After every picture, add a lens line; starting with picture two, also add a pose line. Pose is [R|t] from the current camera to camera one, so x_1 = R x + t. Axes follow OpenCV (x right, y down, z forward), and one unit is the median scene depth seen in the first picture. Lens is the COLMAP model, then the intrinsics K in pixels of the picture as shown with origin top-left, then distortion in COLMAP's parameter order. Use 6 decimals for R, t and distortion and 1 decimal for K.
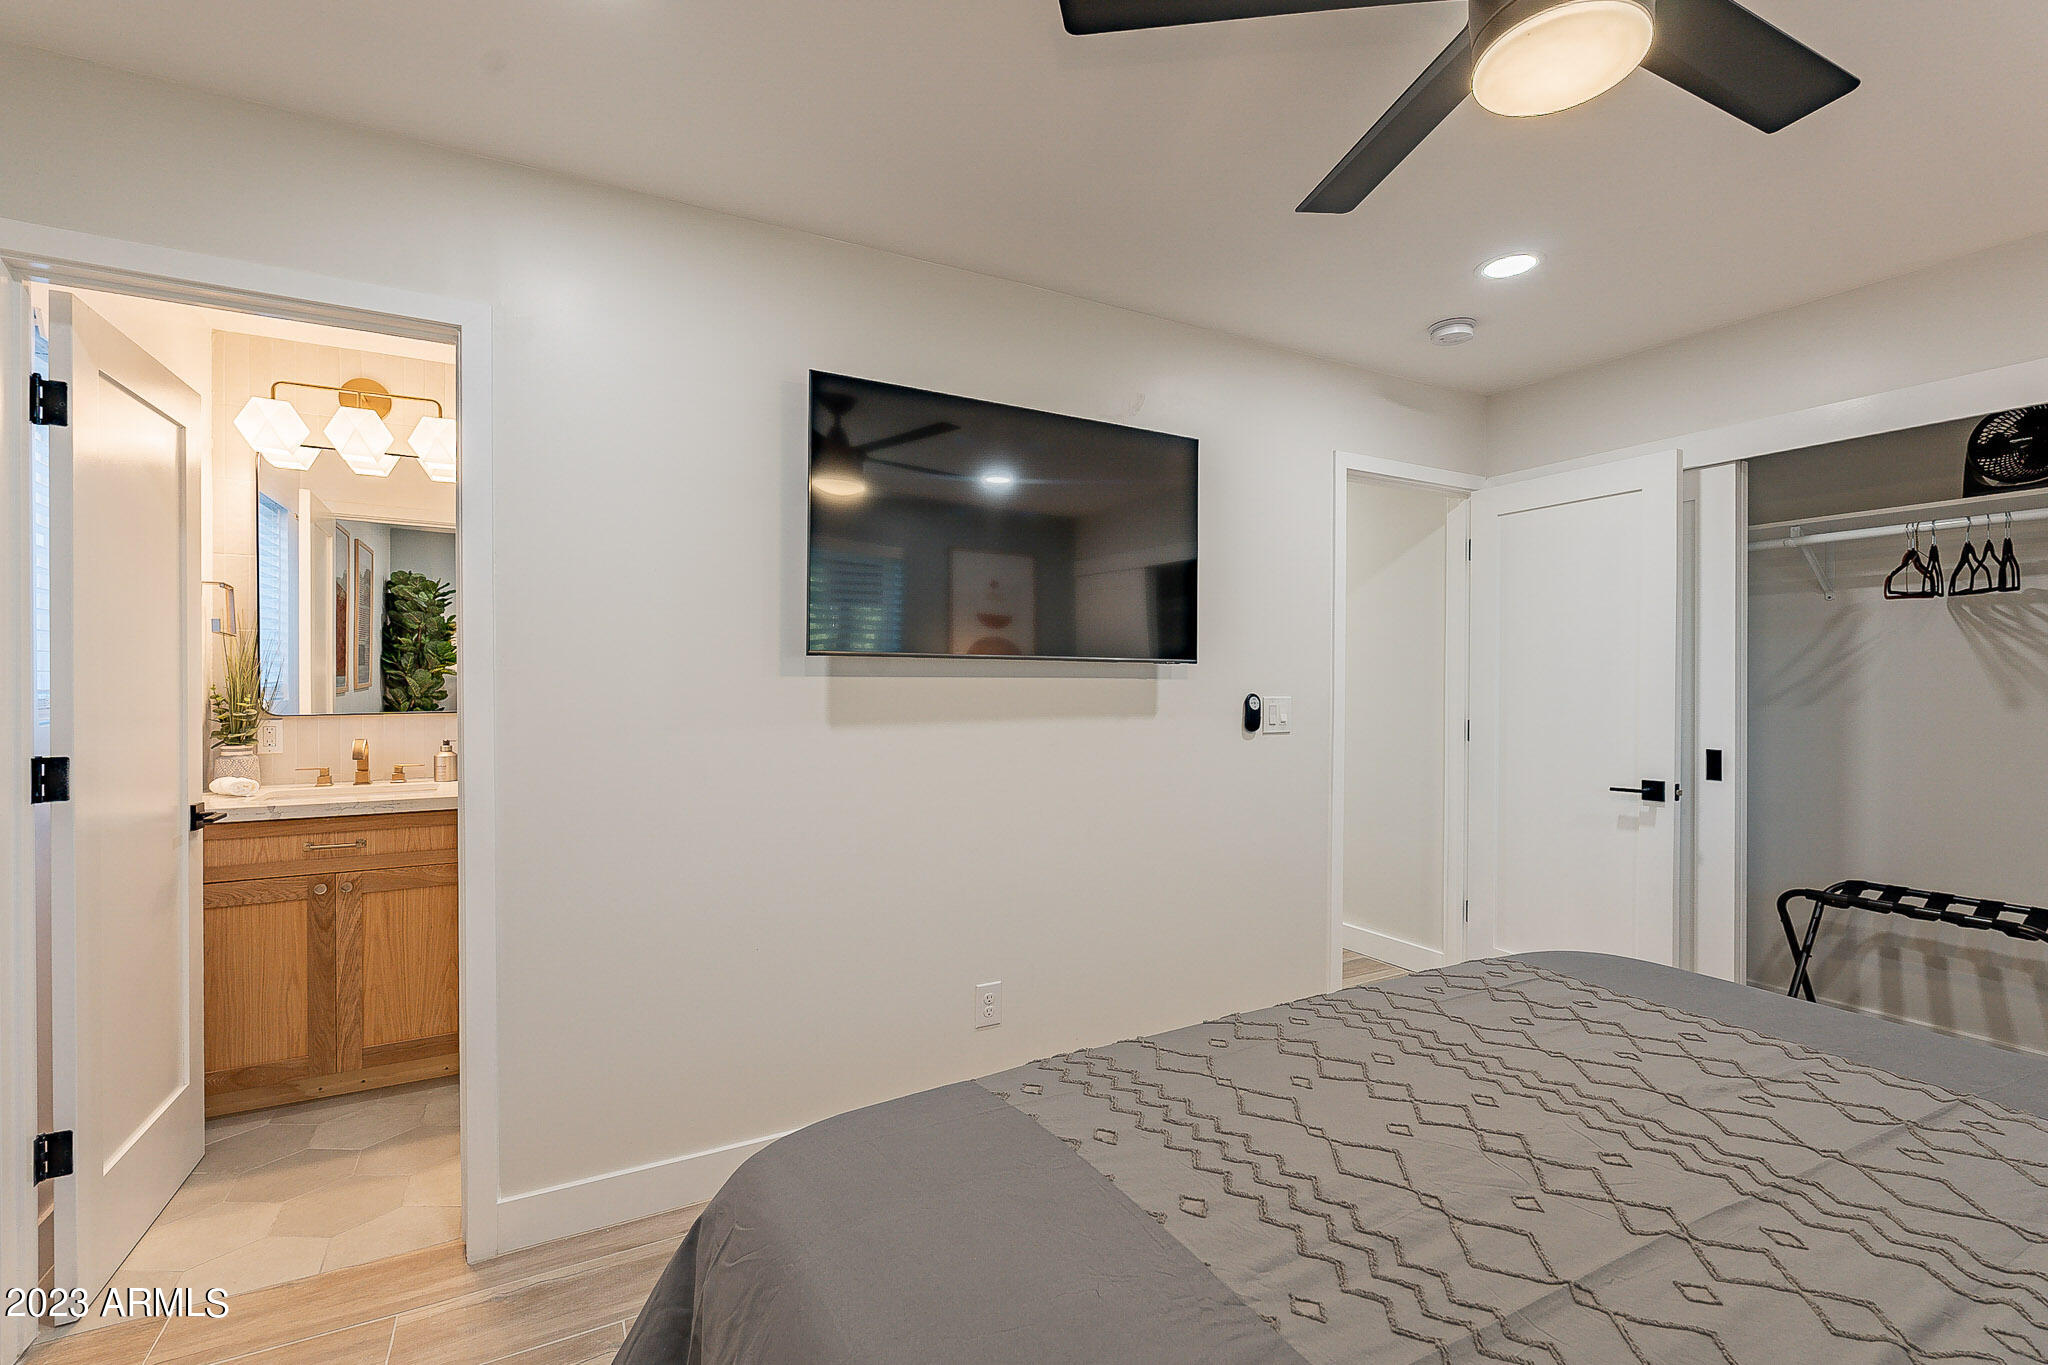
lens RADIAL K [[897.6, 0, 1038.5], [0, 897.6, 690.1], [0, 0, 1]] dist [-0.004742, 0.000787]
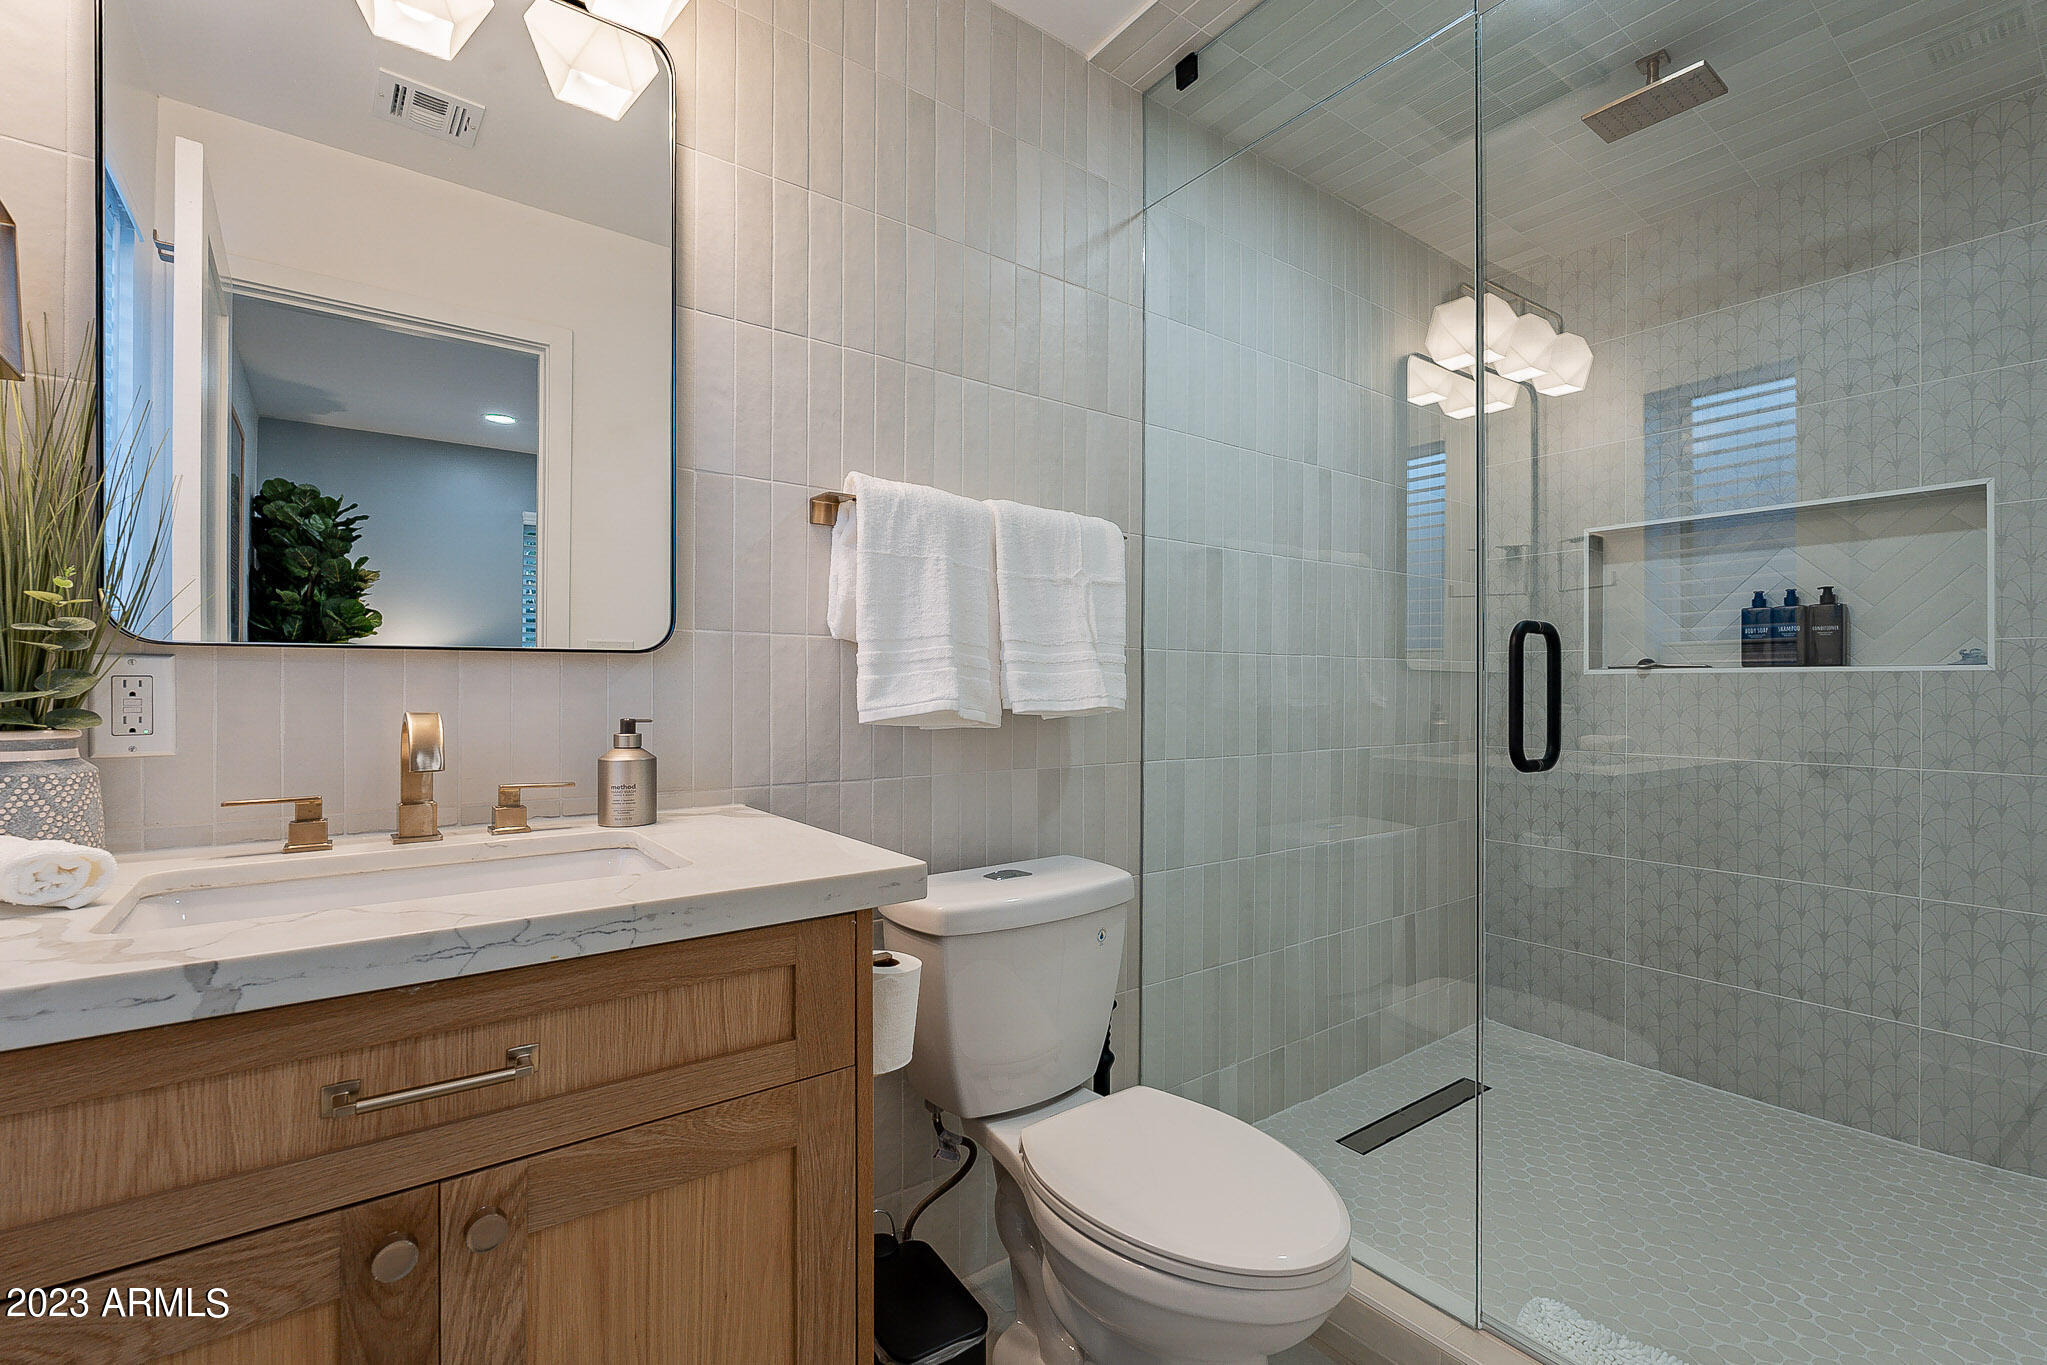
lens RADIAL K [[897.2, 0, 1024.0], [0, 897.2, 692.8], [0, 0, 1]] dist [-0.004742, 0.000787]
pose [[0.991832, -0.002595, 0.127524, -0.582420], [0.003526, 0.999969, -0.007079, 0.051563], [-0.127502, 0.007470, 0.991810, 0.638422]]
